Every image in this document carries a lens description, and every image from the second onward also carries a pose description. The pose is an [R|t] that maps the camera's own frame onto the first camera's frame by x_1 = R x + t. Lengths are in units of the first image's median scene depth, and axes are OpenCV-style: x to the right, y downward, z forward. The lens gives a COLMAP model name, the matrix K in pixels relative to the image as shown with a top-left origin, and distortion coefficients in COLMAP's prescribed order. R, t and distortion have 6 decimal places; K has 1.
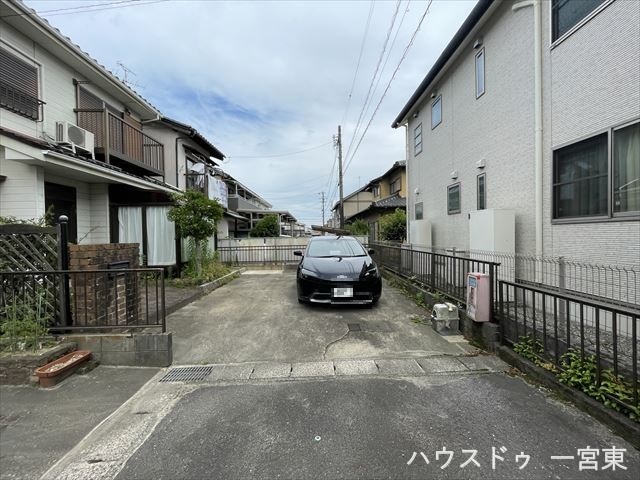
lens RADIAL K [[257.9, 0, 320.6], [0, 257.9, 238.6], [0, 0, 1]] dist [-0.002115, -0.001672]
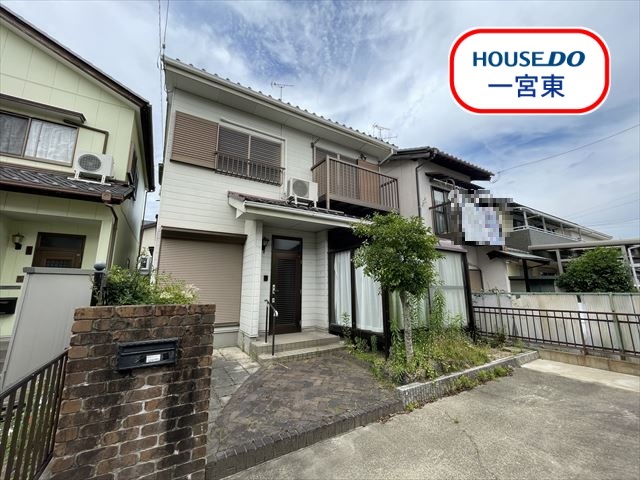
lens RADIAL K [[257.9, 0, 318.5], [0, 257.9, 239.5], [0, 0, 1]] dist [-0.002115, -0.001672]
pose [[0.495871, -0.144052, -0.856365, -0.045014], [-0.015343, 0.984538, -0.174496, -0.013753], [0.868260, 0.099667, 0.485994, 0.447534]]
